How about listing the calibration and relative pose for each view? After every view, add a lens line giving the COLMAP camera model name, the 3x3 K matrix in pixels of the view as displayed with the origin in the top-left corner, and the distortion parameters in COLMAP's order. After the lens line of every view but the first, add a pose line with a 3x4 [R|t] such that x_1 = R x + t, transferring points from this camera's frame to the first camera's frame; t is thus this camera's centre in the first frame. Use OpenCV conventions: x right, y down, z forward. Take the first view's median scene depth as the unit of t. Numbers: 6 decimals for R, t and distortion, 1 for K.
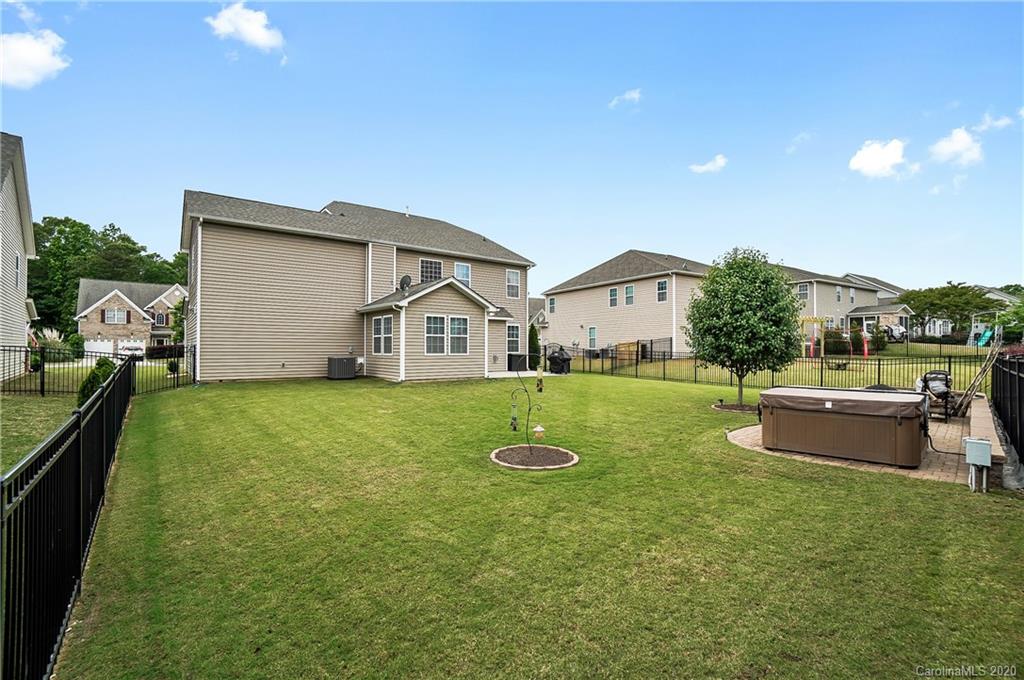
lens RADIAL K [[446.1, 0, 512.0], [0, 446.1, 340.0], [0, 0, 1]] dist [-0.001225, -0.000083]
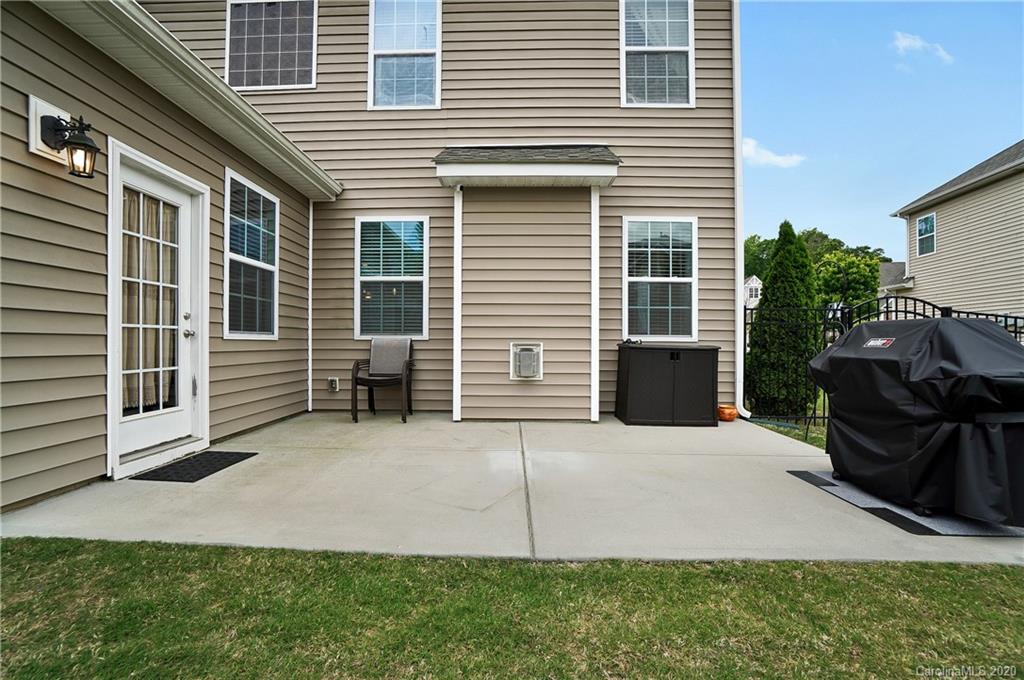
lens RADIAL K [[446.1, 0, 512.0], [0, 446.1, 340.0], [0, 0, 1]] dist [-0.001225, -0.000083]
pose [[0.781060, -0.000205, -0.624455, 0.088410], [0.002160, 0.999995, 0.002373, 0.028726], [0.624452, -0.003202, 0.781057, 0.768594]]
